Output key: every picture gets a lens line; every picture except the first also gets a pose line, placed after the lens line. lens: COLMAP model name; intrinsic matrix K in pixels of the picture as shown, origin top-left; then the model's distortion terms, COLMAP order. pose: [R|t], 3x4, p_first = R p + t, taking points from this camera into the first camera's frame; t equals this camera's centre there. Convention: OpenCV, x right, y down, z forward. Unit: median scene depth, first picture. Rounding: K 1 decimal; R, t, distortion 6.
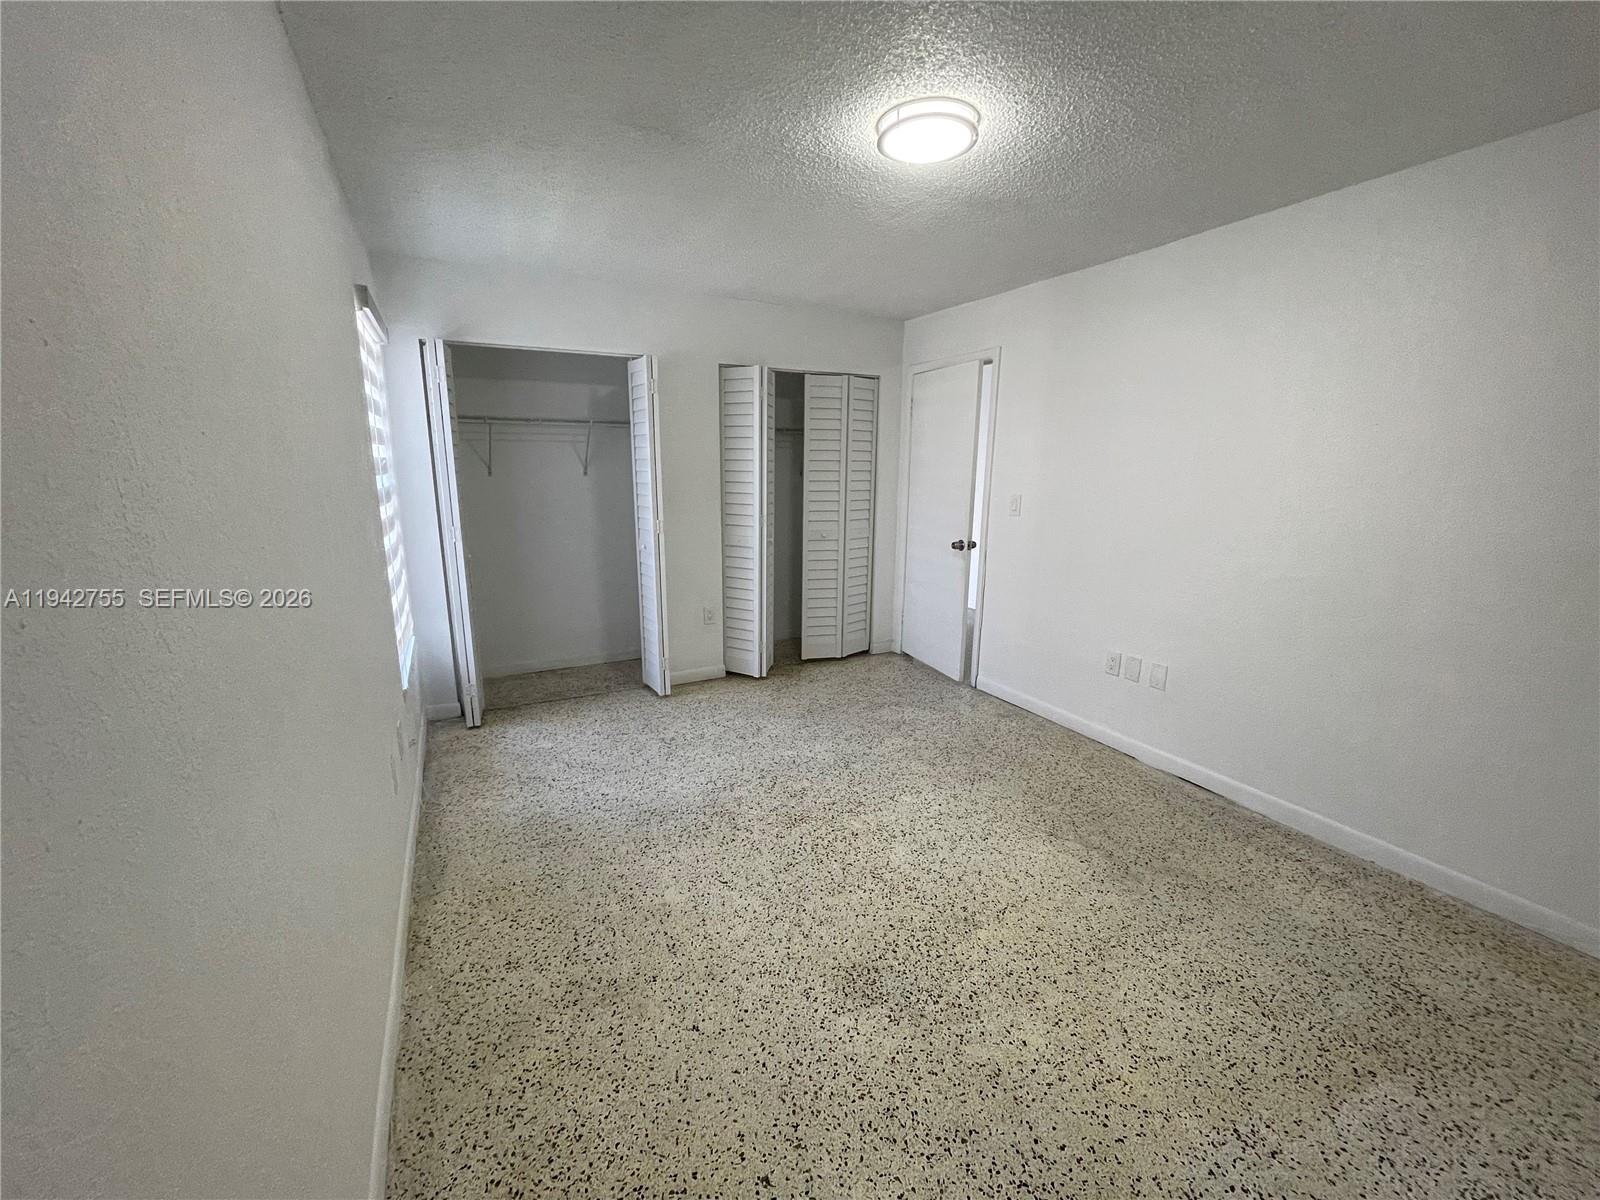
lens RADIAL K [[642.6, 0, 792.5], [0, 642.6, 598.9], [0, 0, 1]] dist [-0.001454, 0.000092]
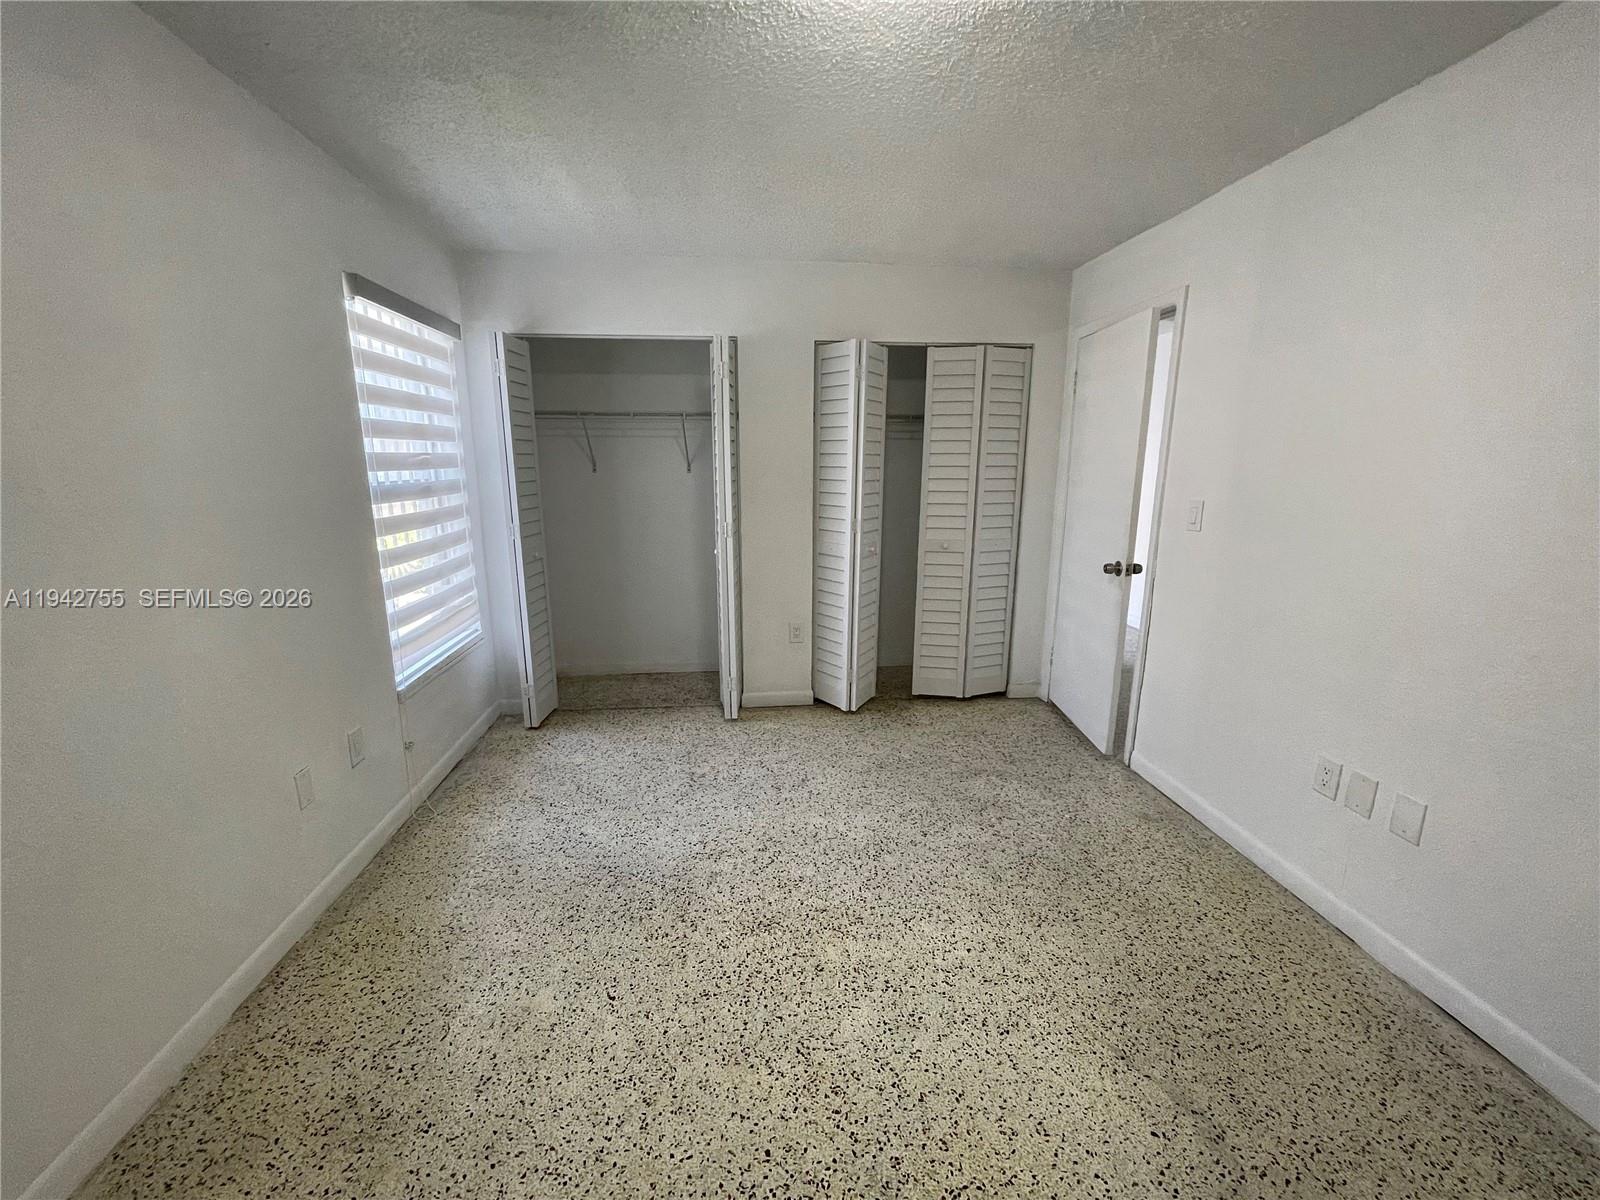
lens RADIAL K [[642.6, 0, 798.0], [0, 642.6, 598.4], [0, 0, 1]] dist [-0.001454, 0.000092]
pose [[0.930859, 0.071216, -0.358371, 0.265784], [-0.070855, 0.997386, 0.014159, -0.049210], [0.358442, 0.012212, 0.933472, 0.274936]]
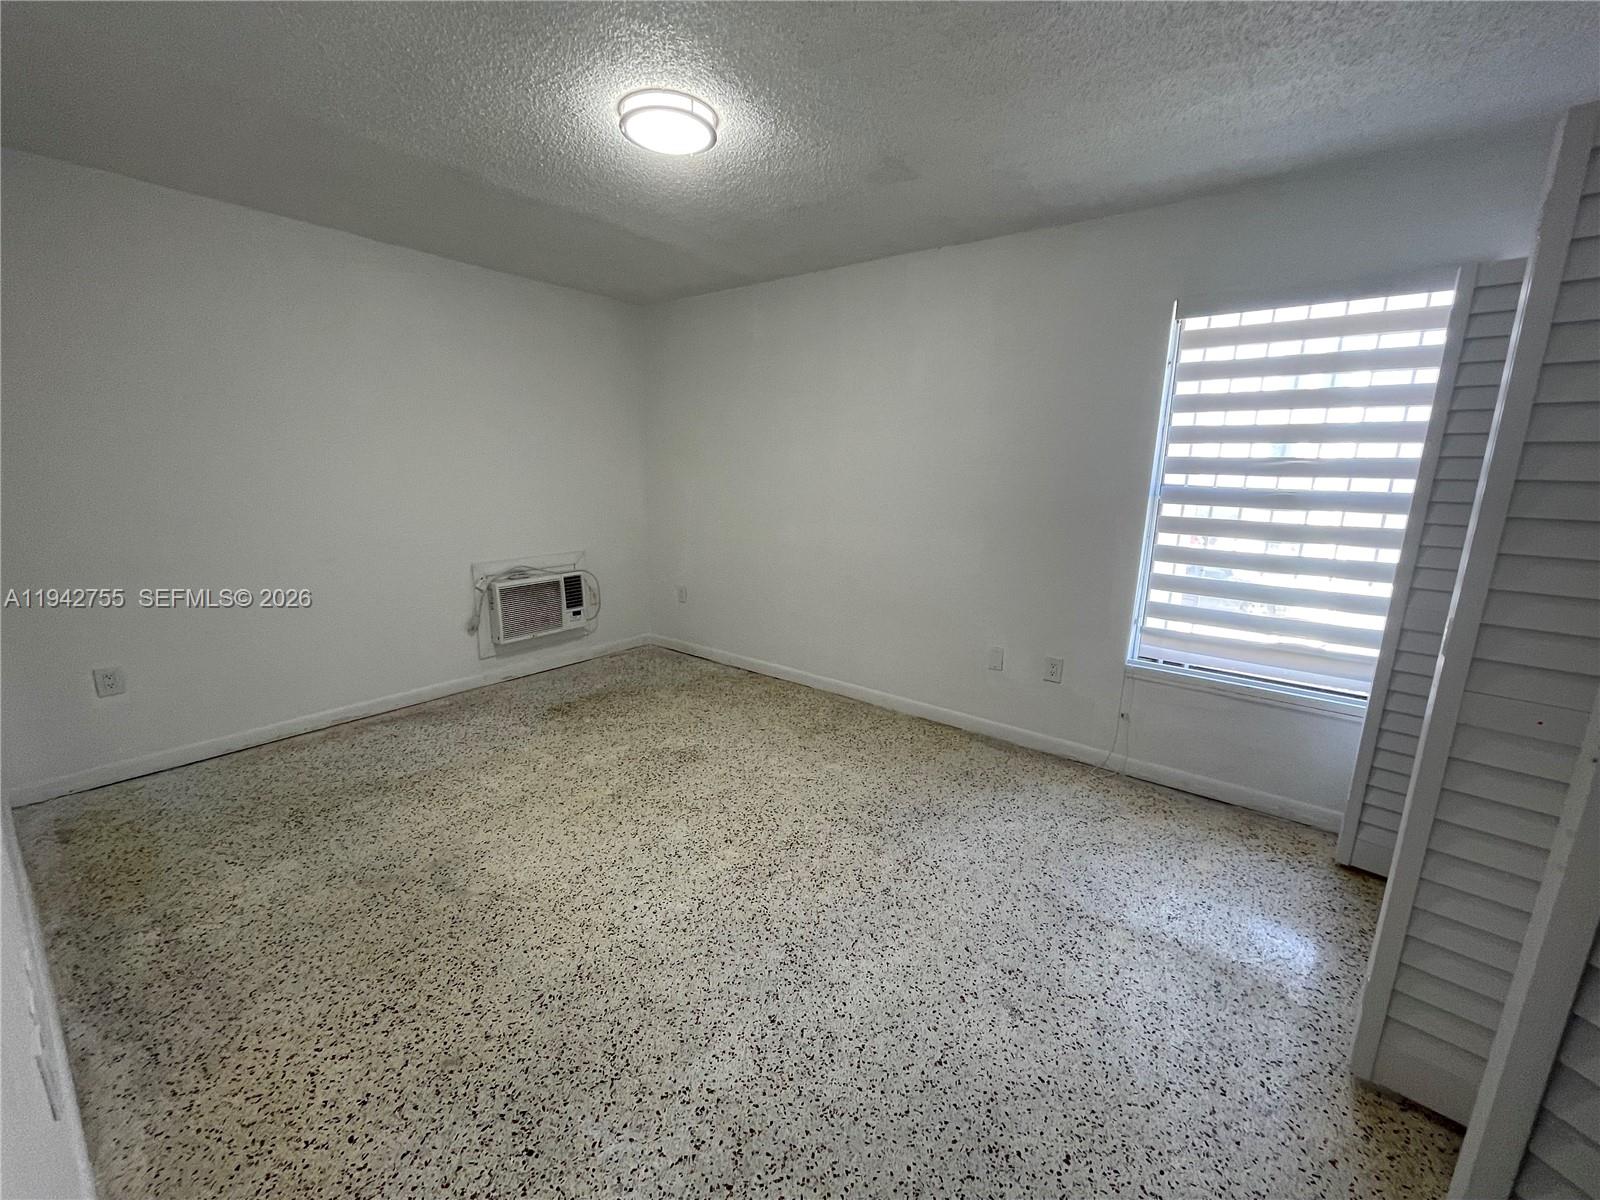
lens RADIAL K [[642.6, 0, 792.2], [0, 642.6, 599.4], [0, 0, 1]] dist [-0.001454, 0.000092]
pose [[-0.908345, 0.061576, -0.413664, 0.332042], [-0.113331, 0.915853, 0.385188, -0.289113], [0.402573, 0.396764, -0.824932, 1.464602]]
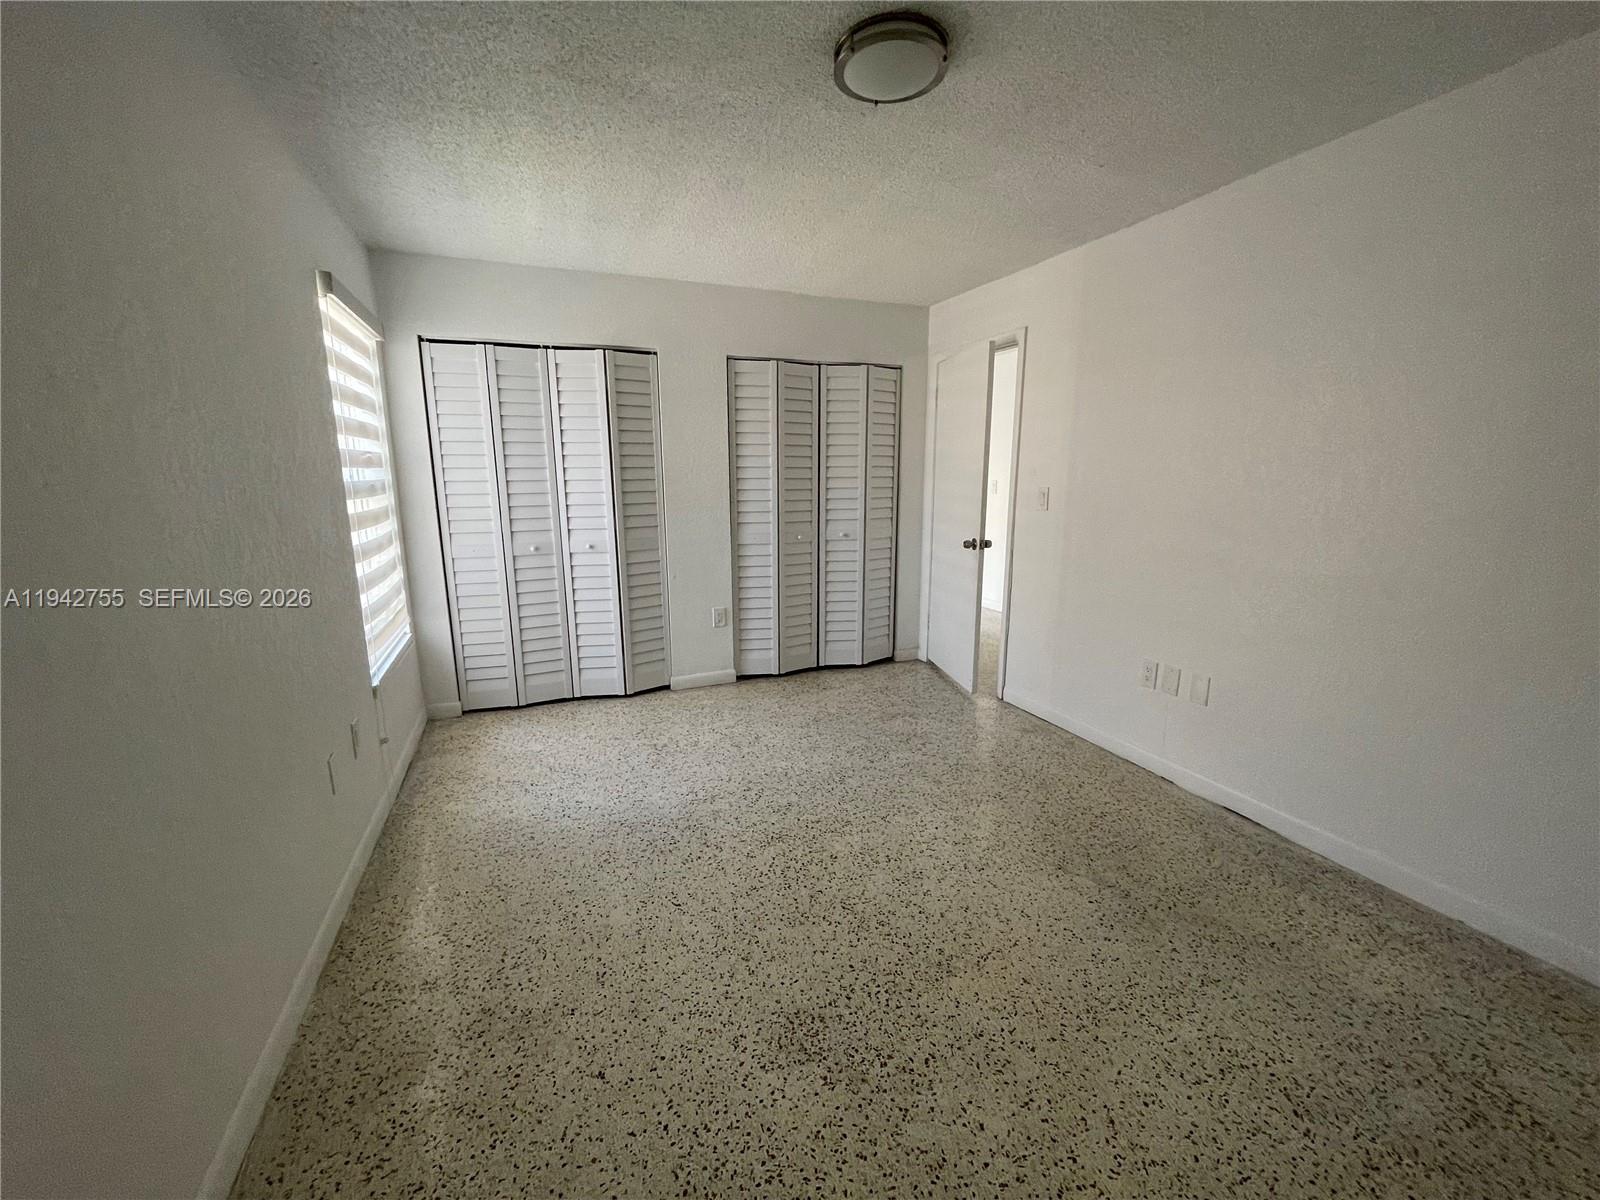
lens RADIAL K [[642.6, 0, 794.3], [0, 642.6, 596.9], [0, 0, 1]] dist [-0.001454, 0.000092]
pose [[0.995362, 0.007800, -0.095879, 0.109996], [-0.009421, 0.999820, -0.016473, 0.014336], [0.095734, 0.017300, 0.995257, 0.079784]]
